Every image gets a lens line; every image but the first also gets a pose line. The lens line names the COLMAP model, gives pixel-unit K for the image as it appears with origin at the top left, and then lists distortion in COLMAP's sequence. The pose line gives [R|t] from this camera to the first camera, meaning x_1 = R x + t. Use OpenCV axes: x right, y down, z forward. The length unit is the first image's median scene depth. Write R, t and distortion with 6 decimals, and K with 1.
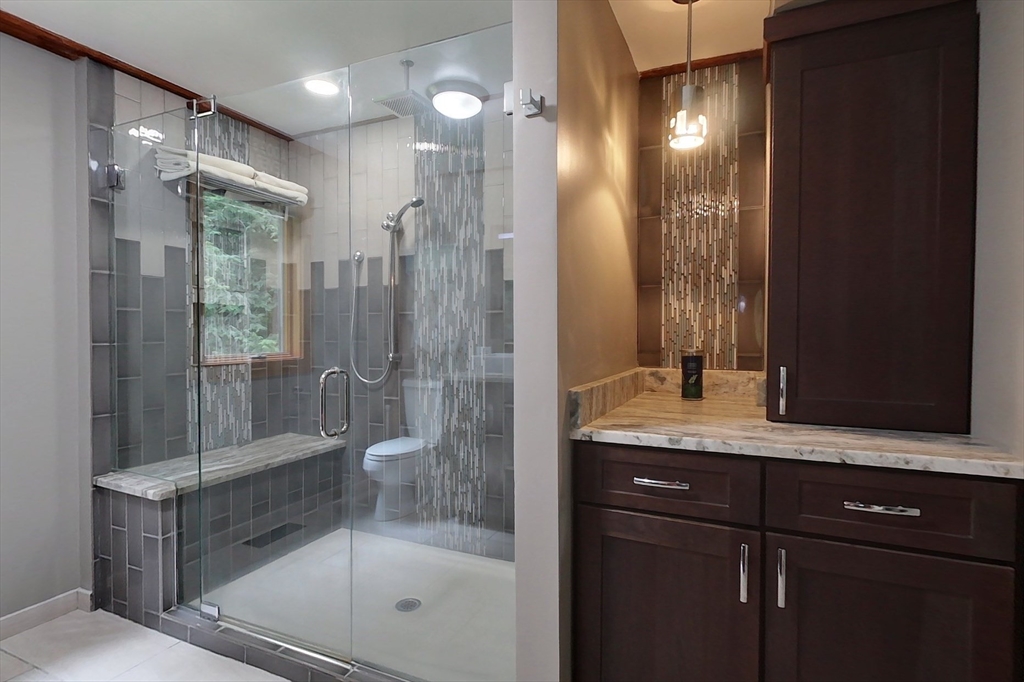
lens RADIAL K [[520.3, 0, 512.6], [0, 520.3, 339.2], [0, 0, 1]] dist [0.000576, 0.001330]
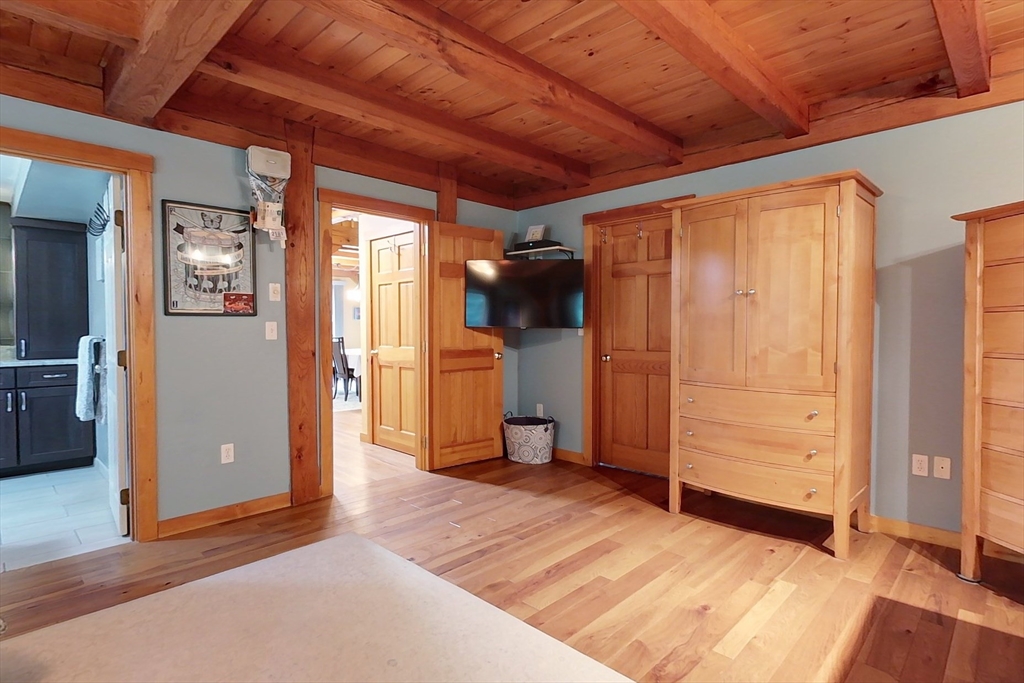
lens RADIAL K [[520.3, 0, 512.9], [0, 520.3, 341.4], [0, 0, 1]] dist [0.000576, 0.001330]
pose [[0.349178, -0.028131, 0.936634, -1.498923], [0.018905, 0.999557, 0.022973, 0.045584], [-0.936866, 0.009685, 0.349555, -3.093889]]
